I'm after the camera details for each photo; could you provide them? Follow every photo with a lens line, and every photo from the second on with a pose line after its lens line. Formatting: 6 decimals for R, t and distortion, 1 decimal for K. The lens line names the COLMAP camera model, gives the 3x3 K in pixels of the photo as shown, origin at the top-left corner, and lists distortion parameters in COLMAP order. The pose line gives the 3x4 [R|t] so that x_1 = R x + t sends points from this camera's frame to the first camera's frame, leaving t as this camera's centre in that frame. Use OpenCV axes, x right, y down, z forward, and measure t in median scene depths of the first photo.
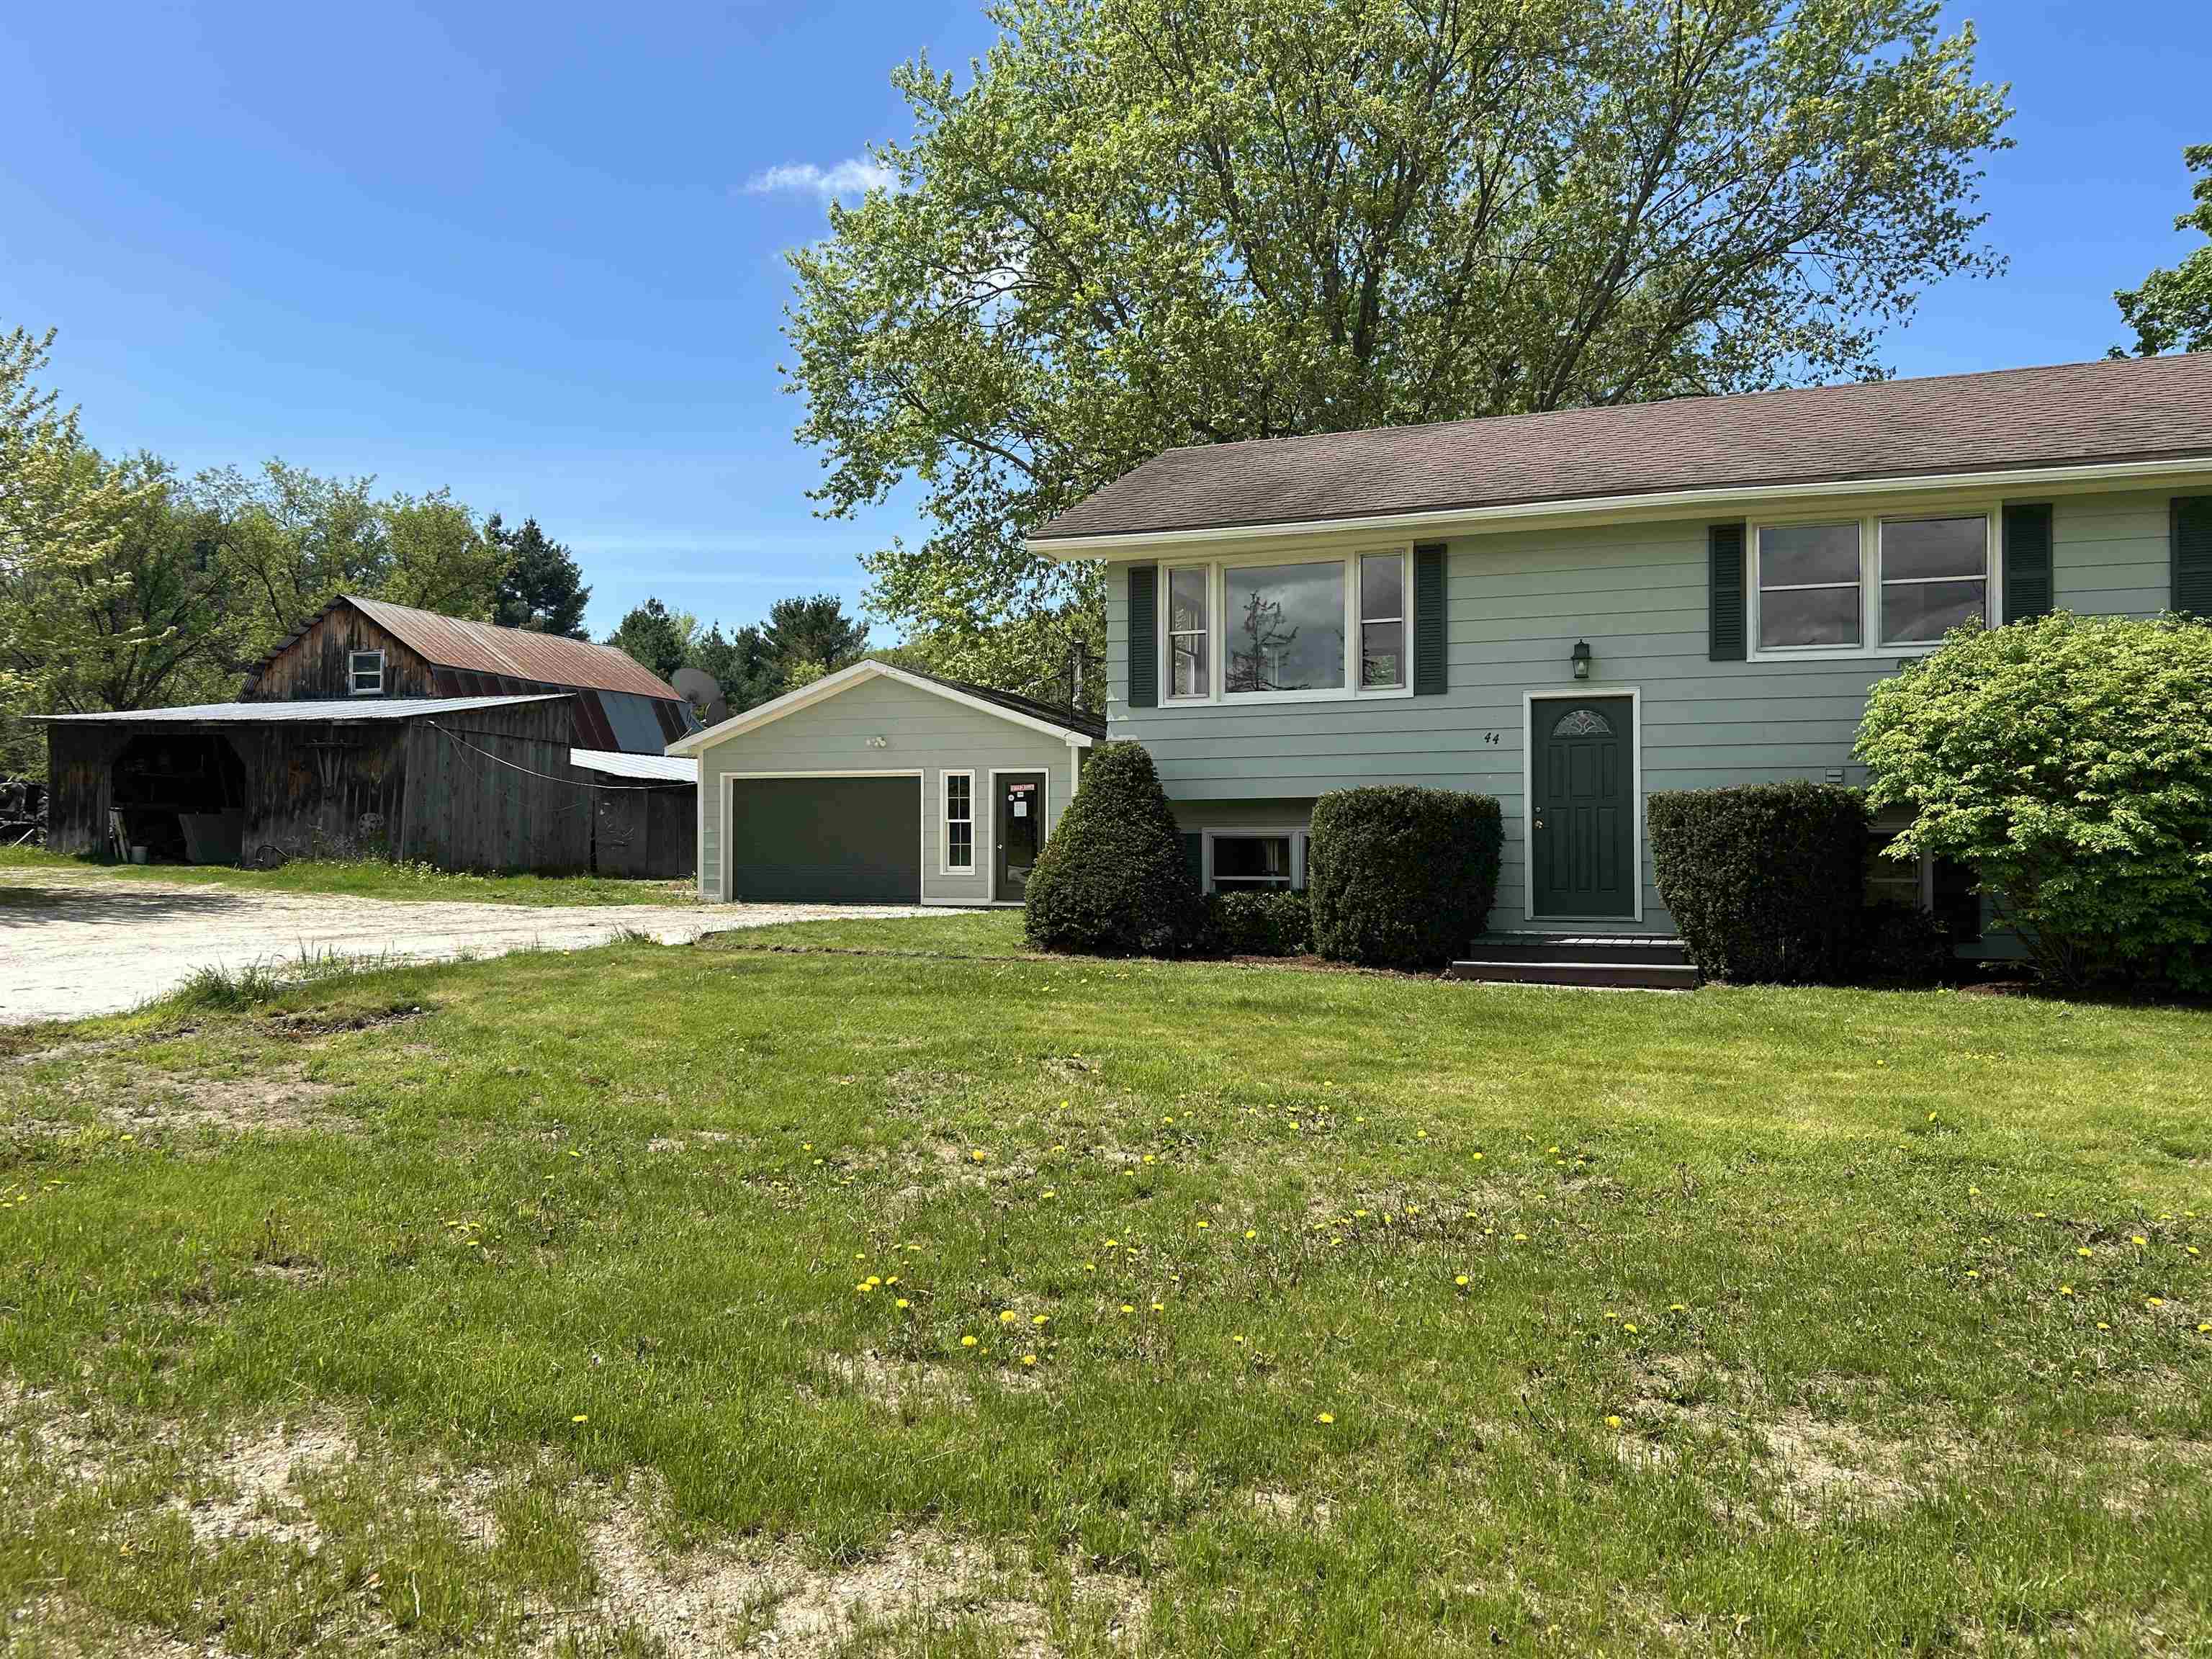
lens RADIAL K [[1691.3, 0, 1106.0], [0, 1691.3, 829.5], [0, 0, 1]] dist [0.079128, -0.176623]
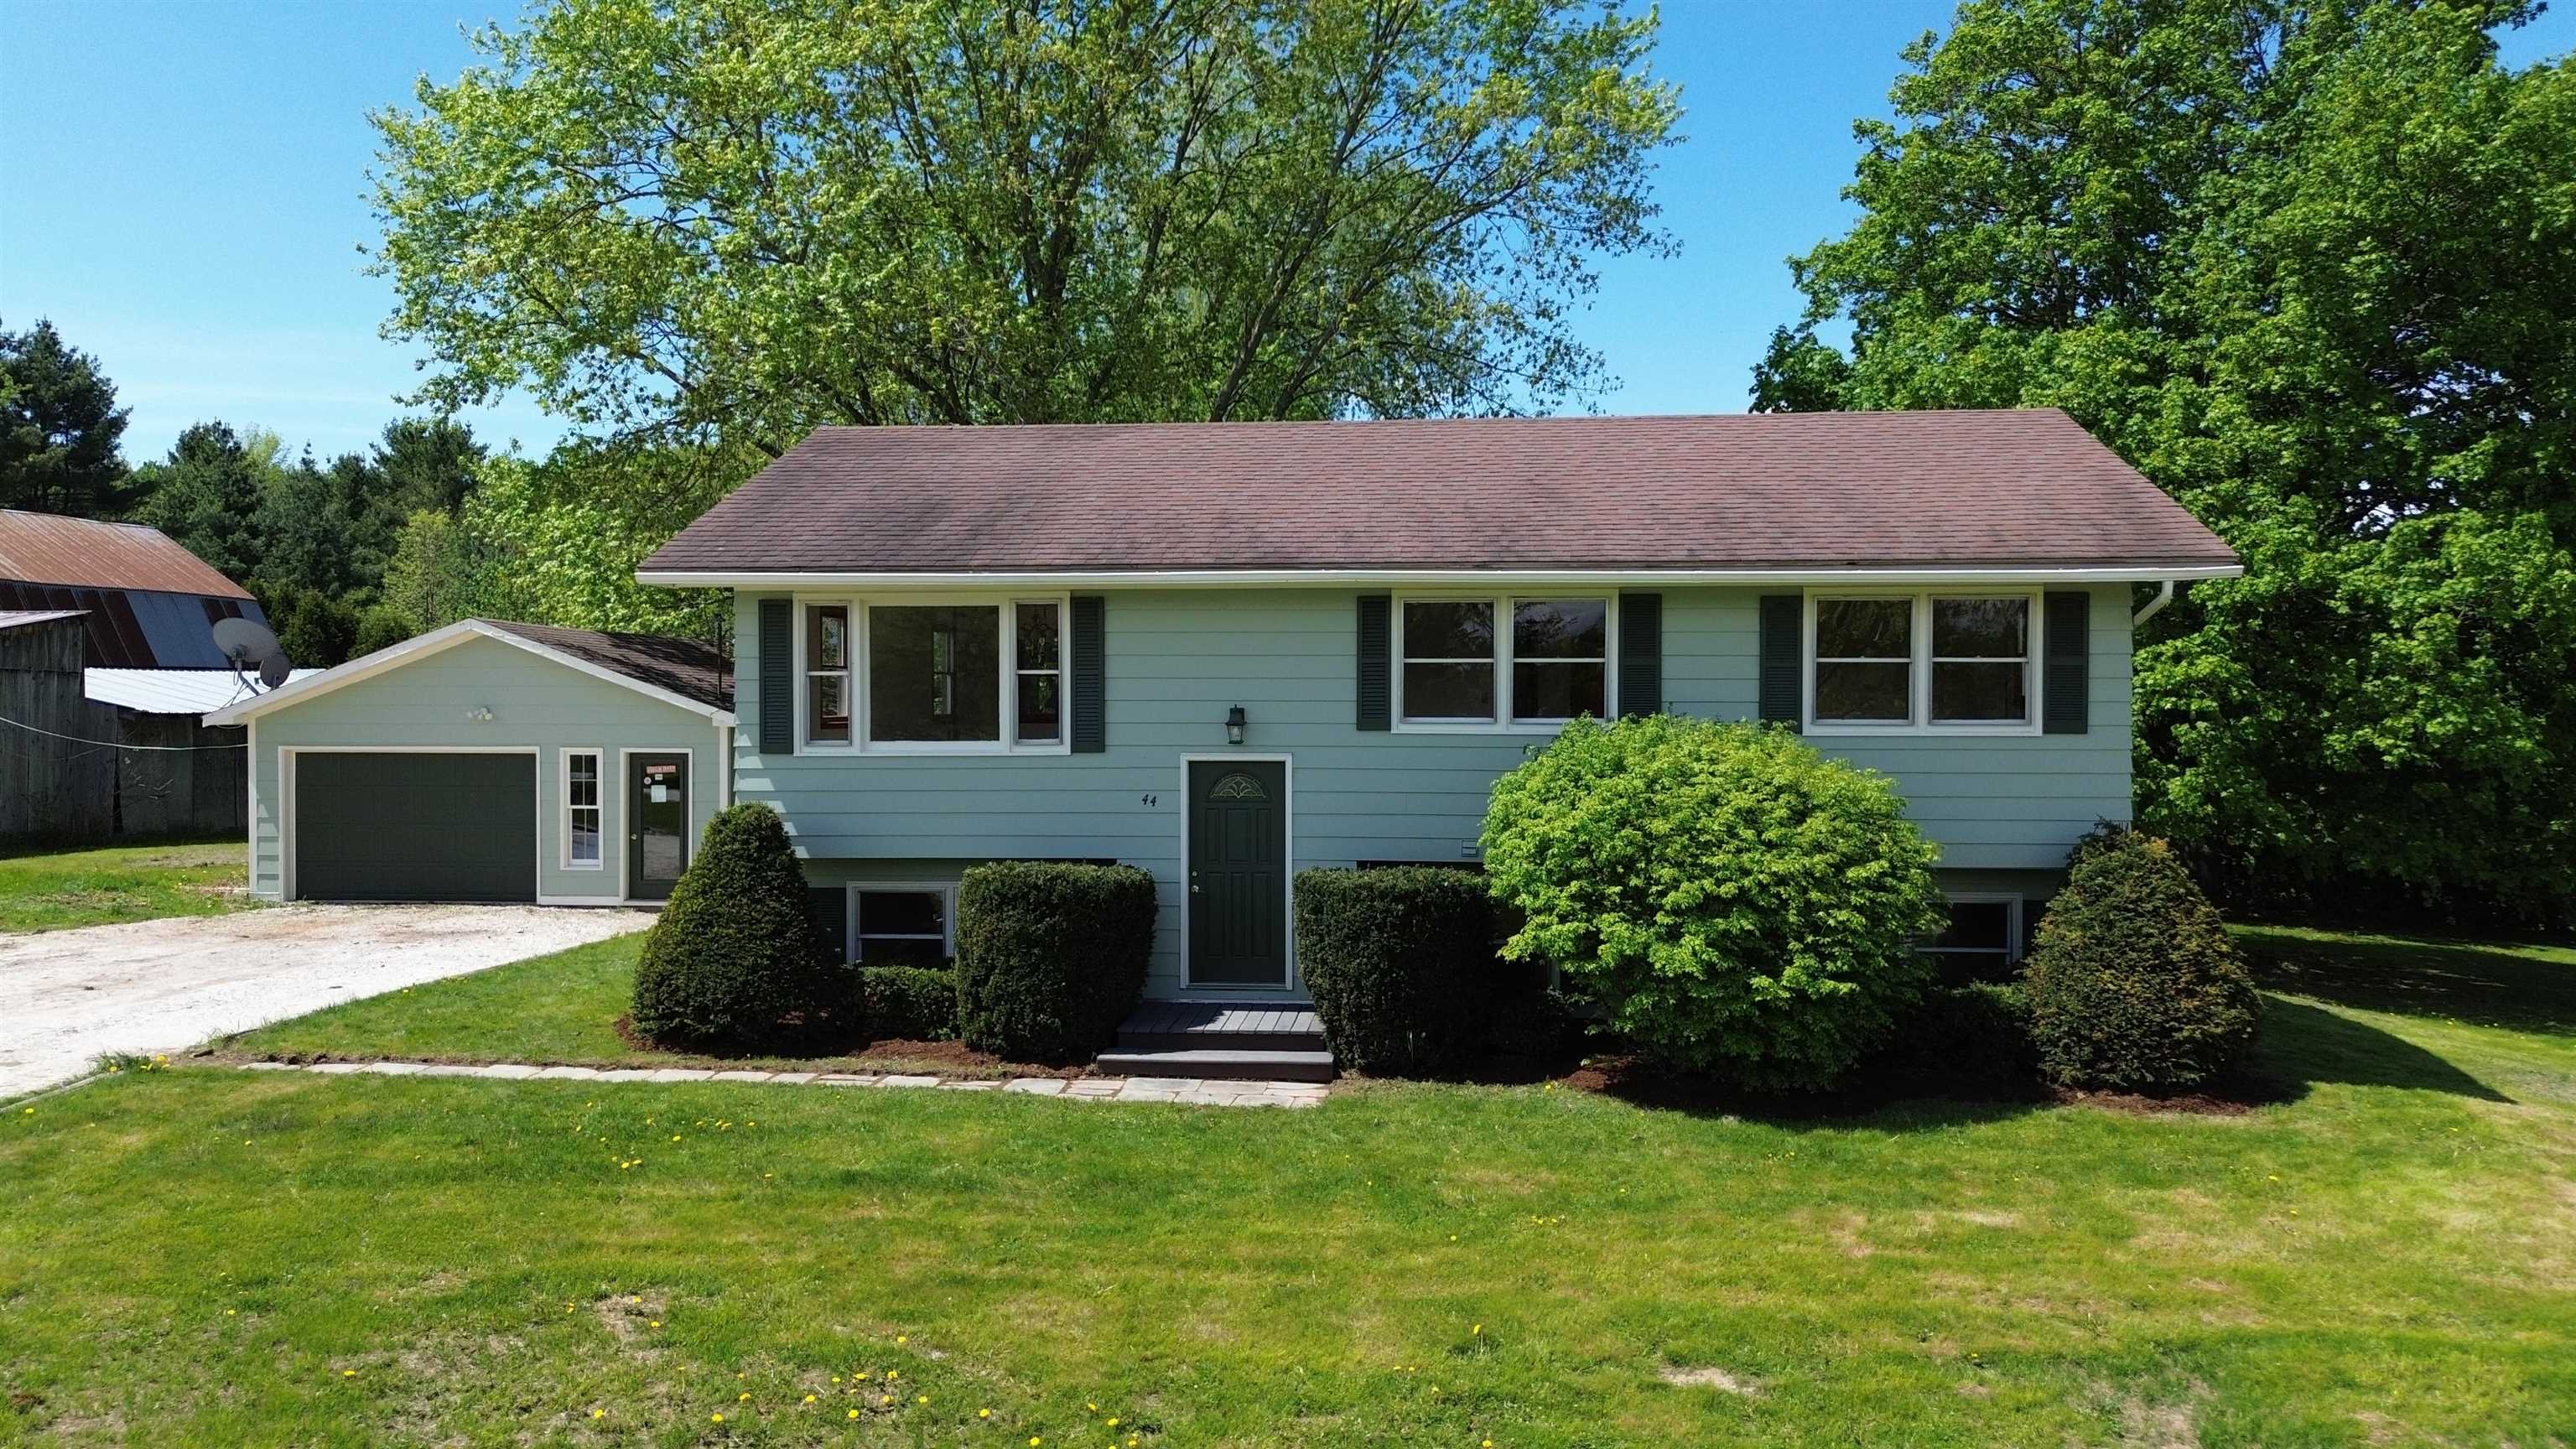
lens RADIAL K [[1824.7, 0, 1395.5], [0, 1824.7, 723.0], [0, 0, 1]] dist [0.008392, -0.024626]
pose [[0.953126, -0.001854, 0.302569, 0.045731], [-0.006173, 0.999654, 0.025572, -0.126413], [-0.302512, -0.026242, 0.952784, -0.036982]]
